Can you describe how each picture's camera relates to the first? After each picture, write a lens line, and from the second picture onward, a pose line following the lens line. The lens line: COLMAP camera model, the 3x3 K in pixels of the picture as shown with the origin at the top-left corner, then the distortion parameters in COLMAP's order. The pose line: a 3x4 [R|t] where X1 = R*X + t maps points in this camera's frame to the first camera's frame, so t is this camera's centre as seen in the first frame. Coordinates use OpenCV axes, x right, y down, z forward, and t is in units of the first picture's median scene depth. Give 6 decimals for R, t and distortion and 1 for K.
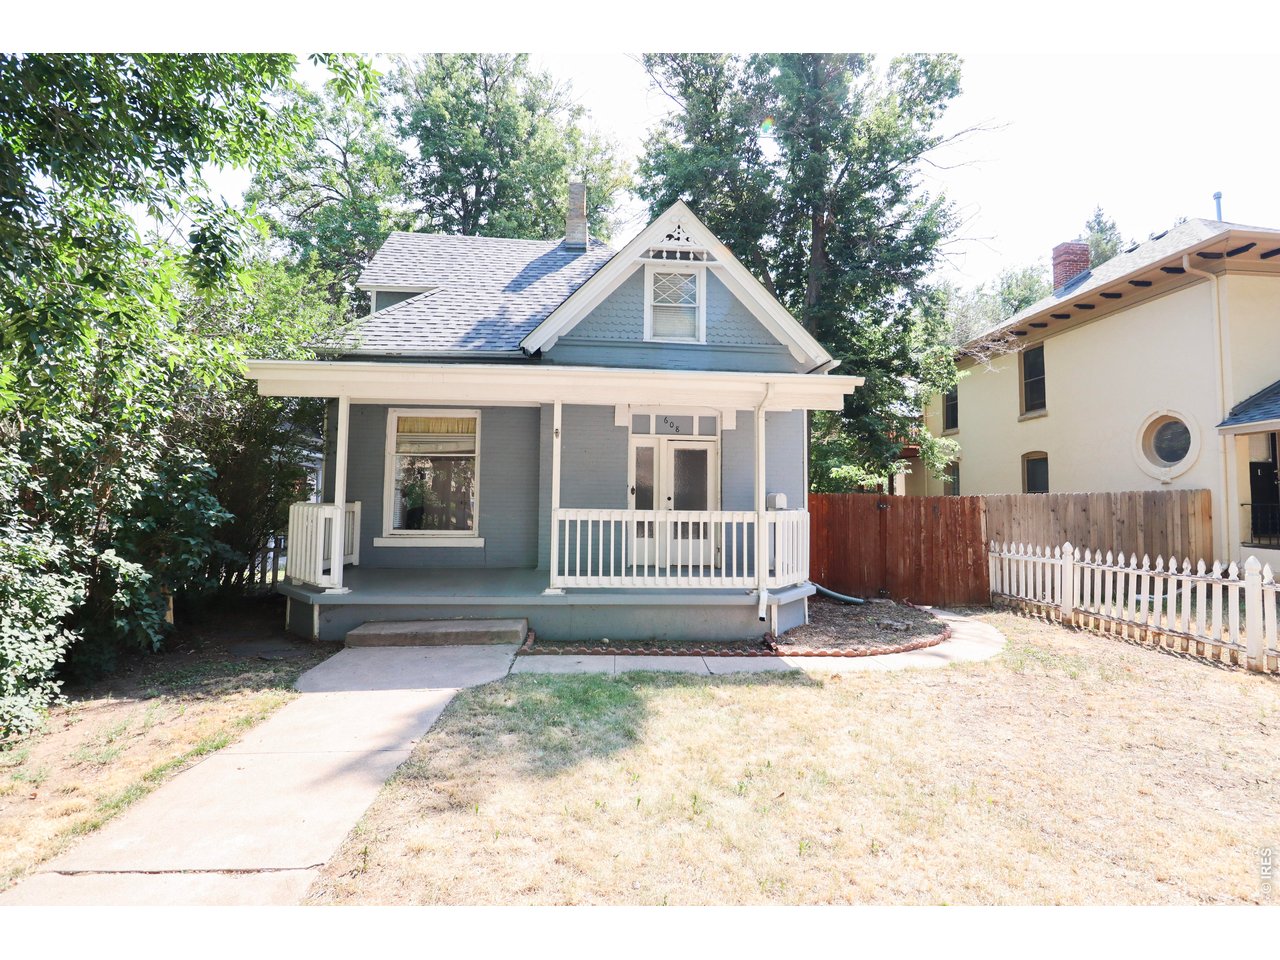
lens RADIAL K [[593.6, 0, 647.0], [0, 593.6, 478.5], [0, 0, 1]] dist [-0.011995, -0.004382]
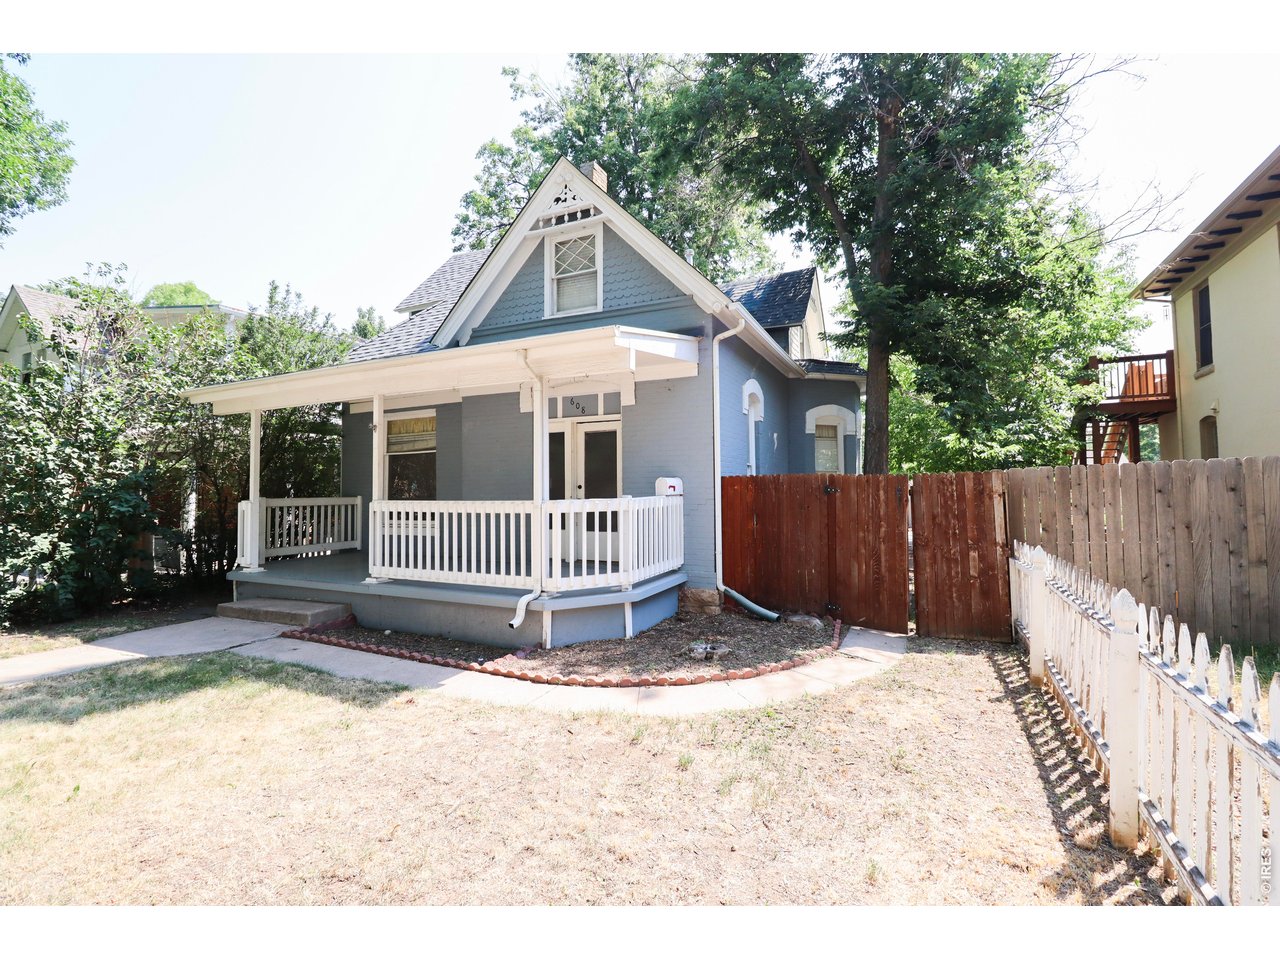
lens RADIAL K [[593.6, 0, 639.6], [0, 593.6, 476.2], [0, 0, 1]] dist [-0.011995, -0.004382]
pose [[0.867842, -0.034326, -0.495653, 0.581766], [0.039772, 0.999209, 0.000438, 0.020770], [0.495246, -0.020094, 0.868520, 0.261106]]
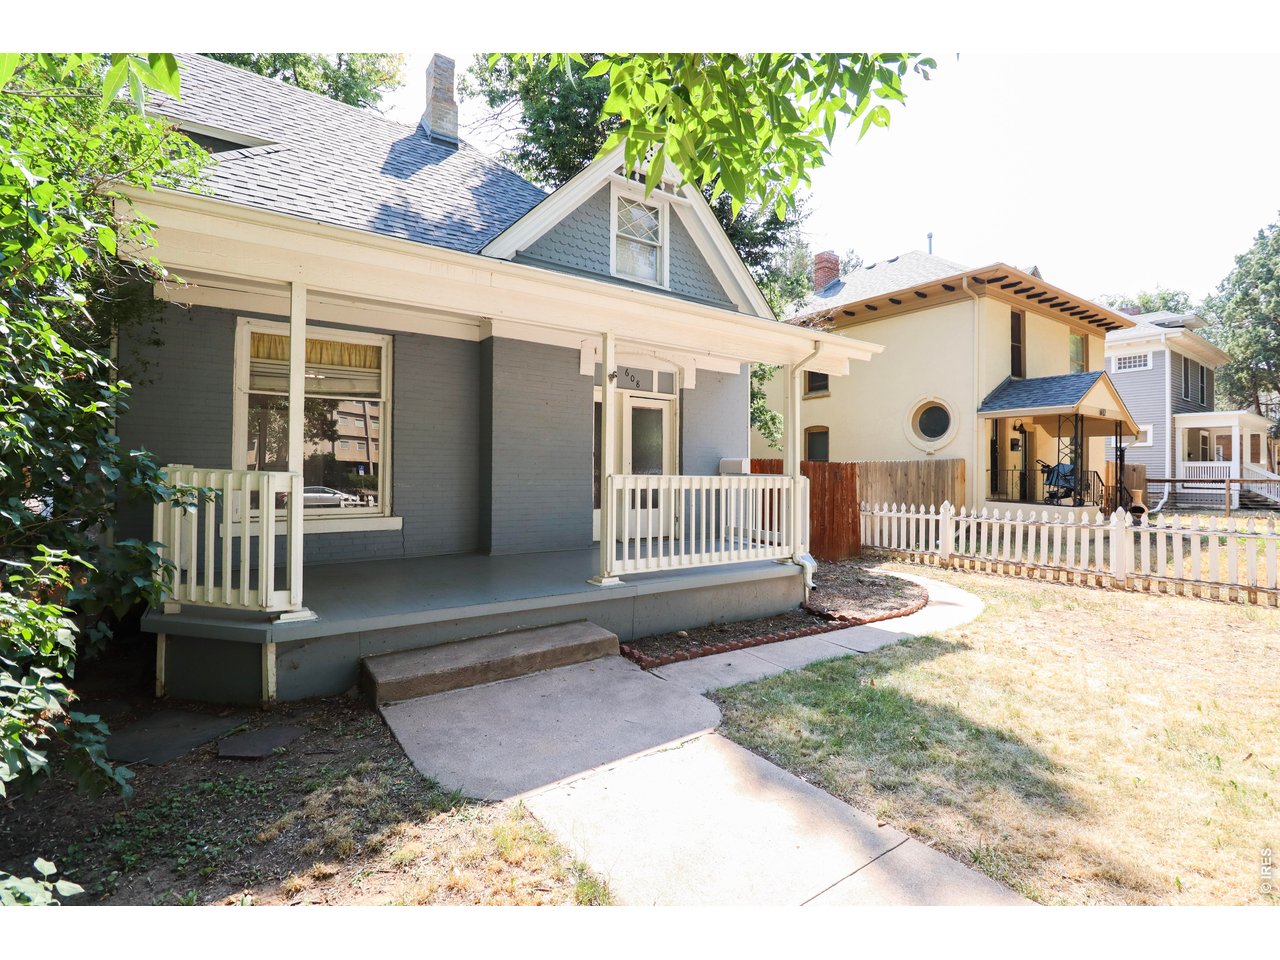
lens RADIAL K [[593.6, 0, 643.9], [0, 593.6, 476.6], [0, 0, 1]] dist [-0.011995, -0.004382]
pose [[0.860403, -0.006503, 0.509573, -0.394957], [-0.019058, 0.998809, 0.044926, 0.014069], [-0.509258, -0.048365, 0.859254, 0.242424]]
